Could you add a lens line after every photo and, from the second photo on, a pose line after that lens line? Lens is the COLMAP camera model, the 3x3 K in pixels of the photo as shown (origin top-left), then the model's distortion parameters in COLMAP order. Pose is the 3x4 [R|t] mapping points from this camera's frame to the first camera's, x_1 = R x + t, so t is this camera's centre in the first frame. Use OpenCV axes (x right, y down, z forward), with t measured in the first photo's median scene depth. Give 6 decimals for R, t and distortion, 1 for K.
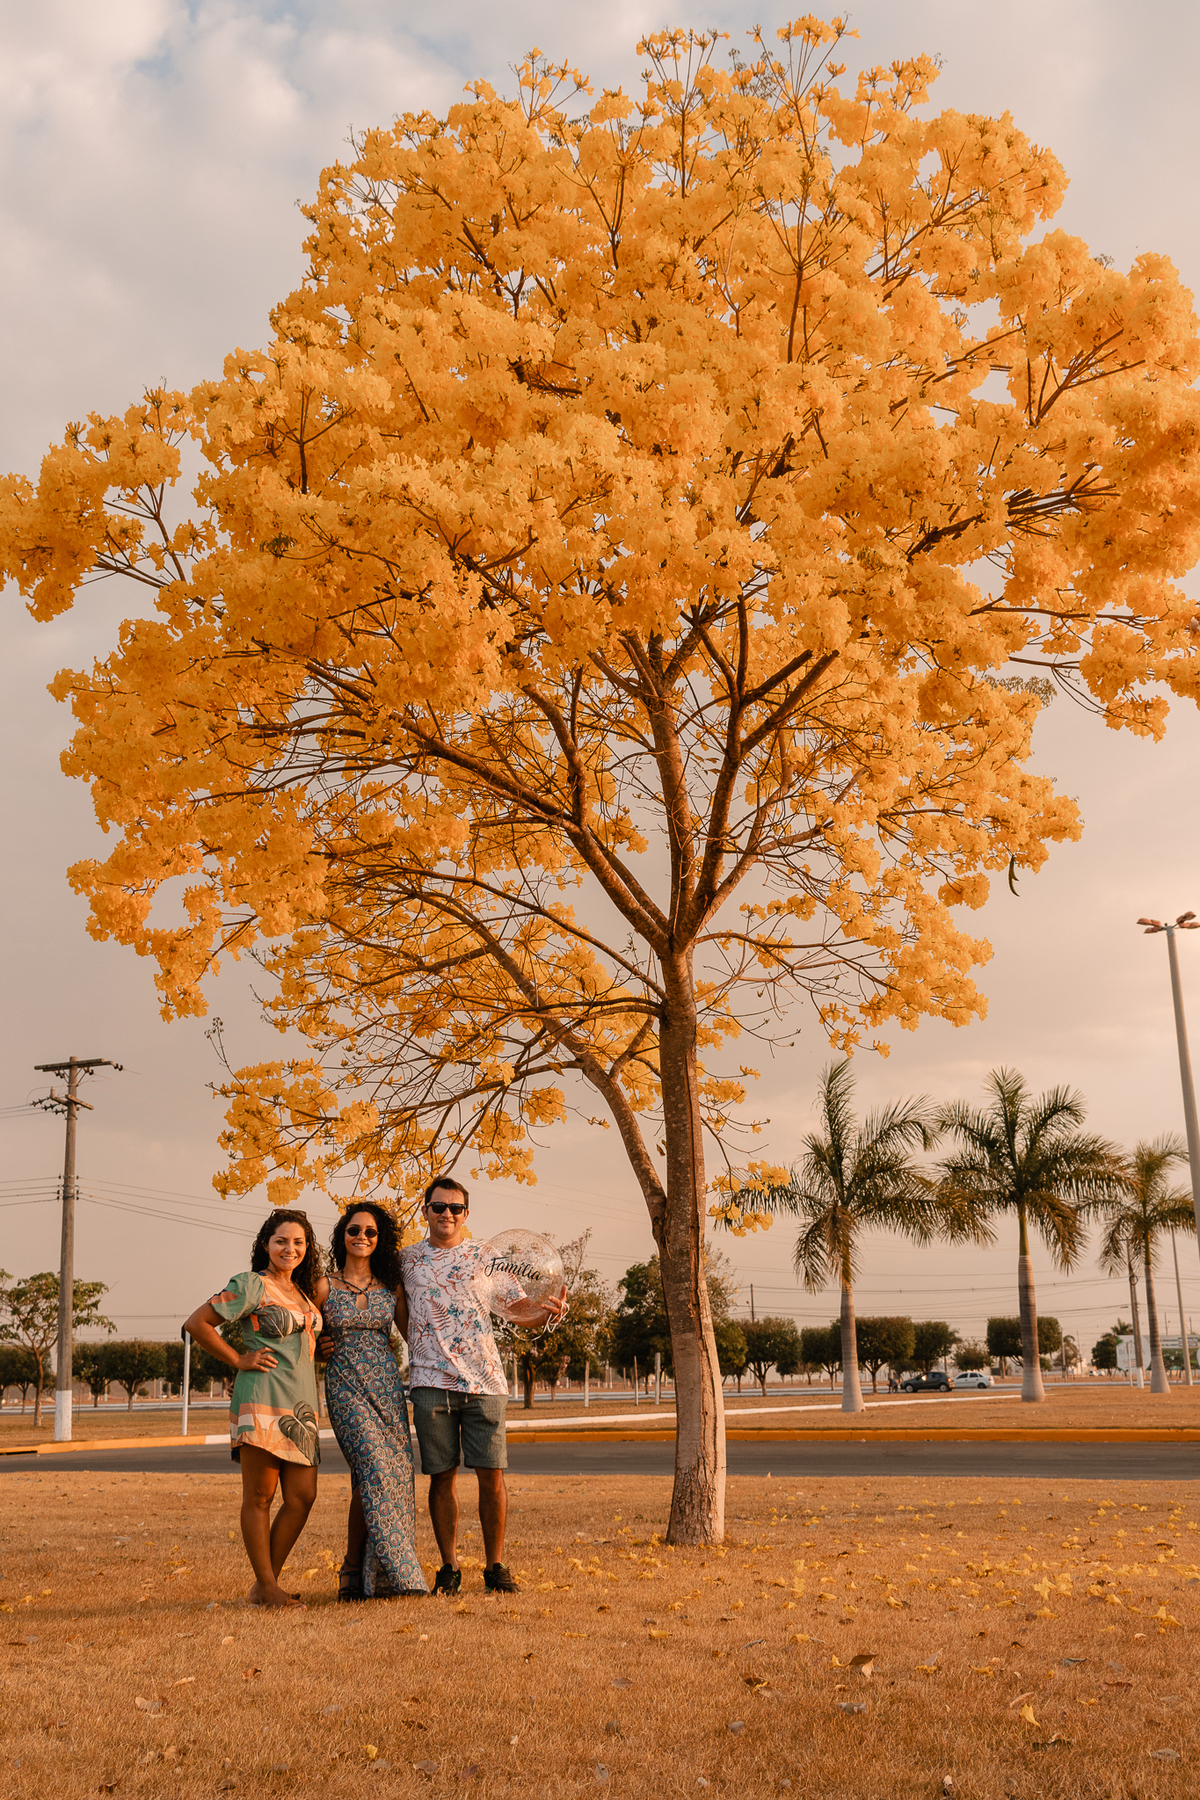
lens RADIAL K [[1920.8, 0, 600.6], [0, 1920.8, 858.4], [0, 0, 1]] dist [0.028788, -0.000632]
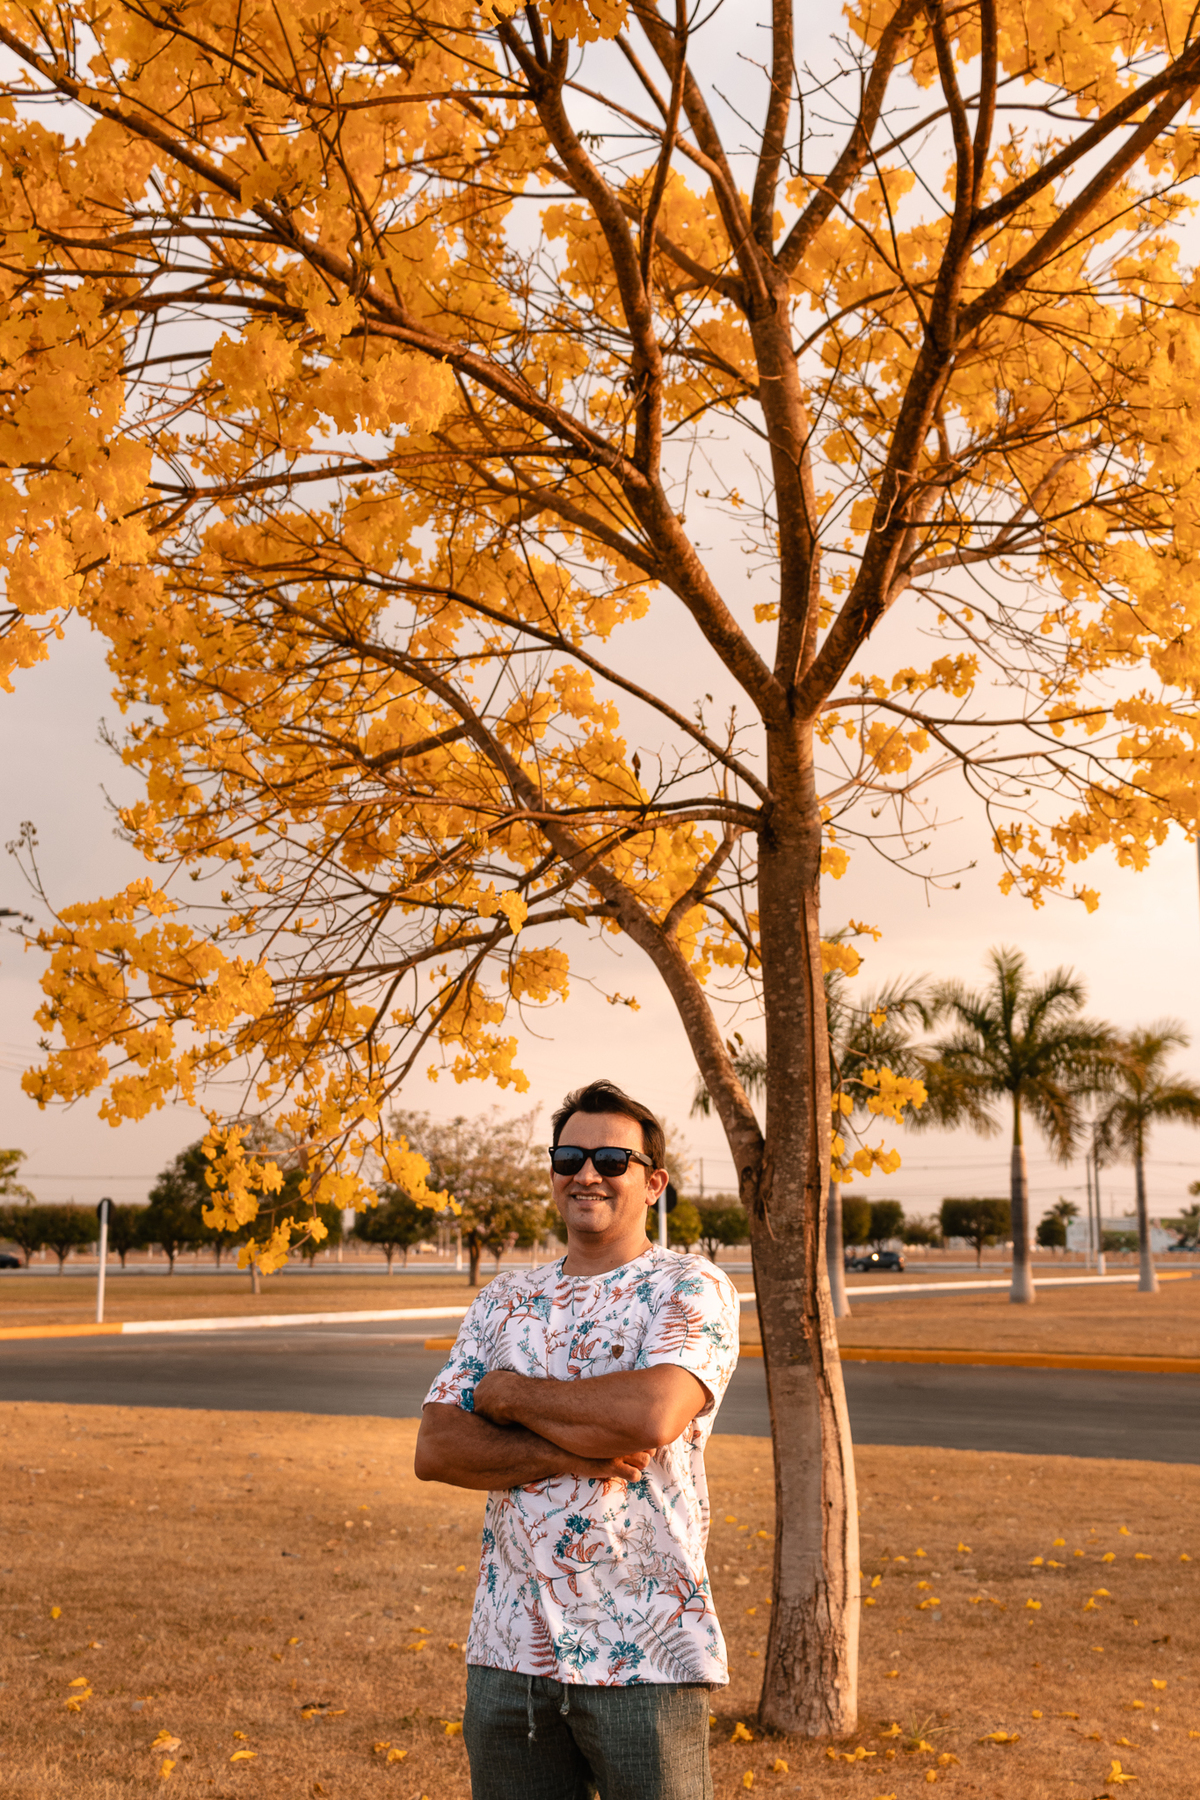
lens RADIAL K [[1920.8, 0, 600.6], [0, 1920.8, 858.4], [0, 0, 1]] dist [0.028788, -0.000632]
pose [[0.999355, 0.024165, 0.026566, -0.029575], [-0.025899, 0.997418, 0.066989, 0.046735], [-0.024878, -0.067634, 0.997400, 0.364881]]
